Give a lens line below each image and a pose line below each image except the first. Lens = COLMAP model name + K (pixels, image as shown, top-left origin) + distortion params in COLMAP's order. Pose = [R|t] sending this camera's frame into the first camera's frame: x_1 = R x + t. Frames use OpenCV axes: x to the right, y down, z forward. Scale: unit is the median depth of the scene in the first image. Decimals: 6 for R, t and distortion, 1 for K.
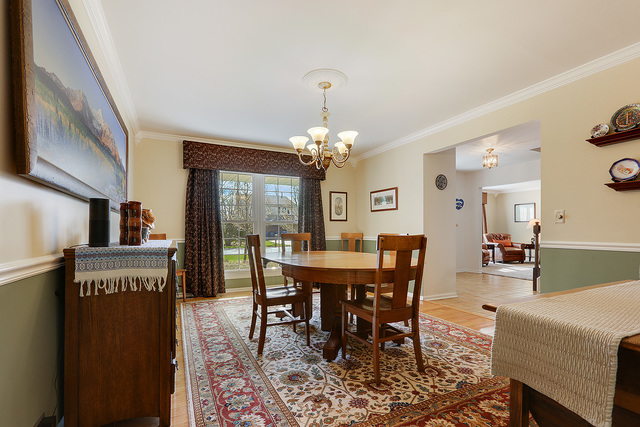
lens RADIAL K [[290.1, 0, 319.8], [0, 290.1, 230.3], [0, 0, 1]] dist [-0.003476, 0.000915]
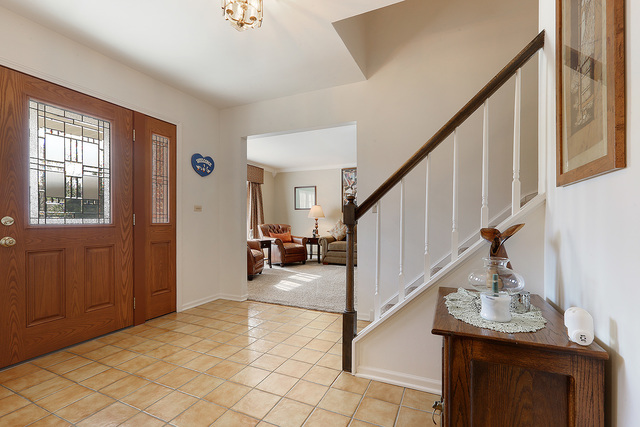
lens RADIAL K [[290.1, 0, 319.2], [0, 290.1, 219.2], [0, 0, 1]] dist [-0.003476, 0.000915]
pose [[0.774155, 0.002351, 0.632992, 0.253065], [0.002148, 0.999978, -0.006341, 0.003769], [-0.632993, 0.006268, 0.774132, 0.391177]]
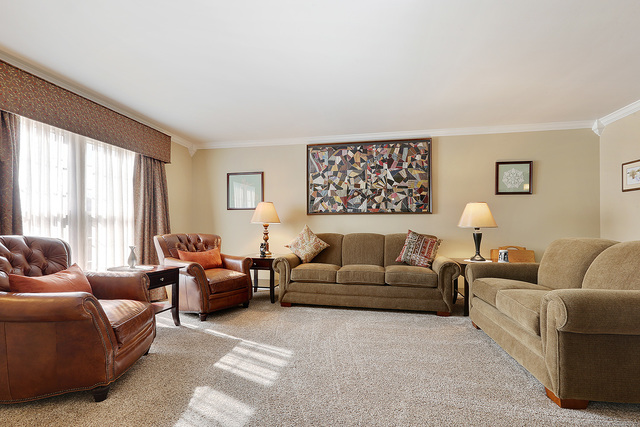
lens RADIAL K [[290.1, 0, 318.9], [0, 290.1, 223.1], [0, 0, 1]] dist [-0.003476, 0.000915]
pose [[0.603968, 0.013757, 0.796890, 0.427017], [0.001354, 0.999832, -0.018287, 0.003526], [-0.797007, 0.012123, 0.603848, 0.658428]]
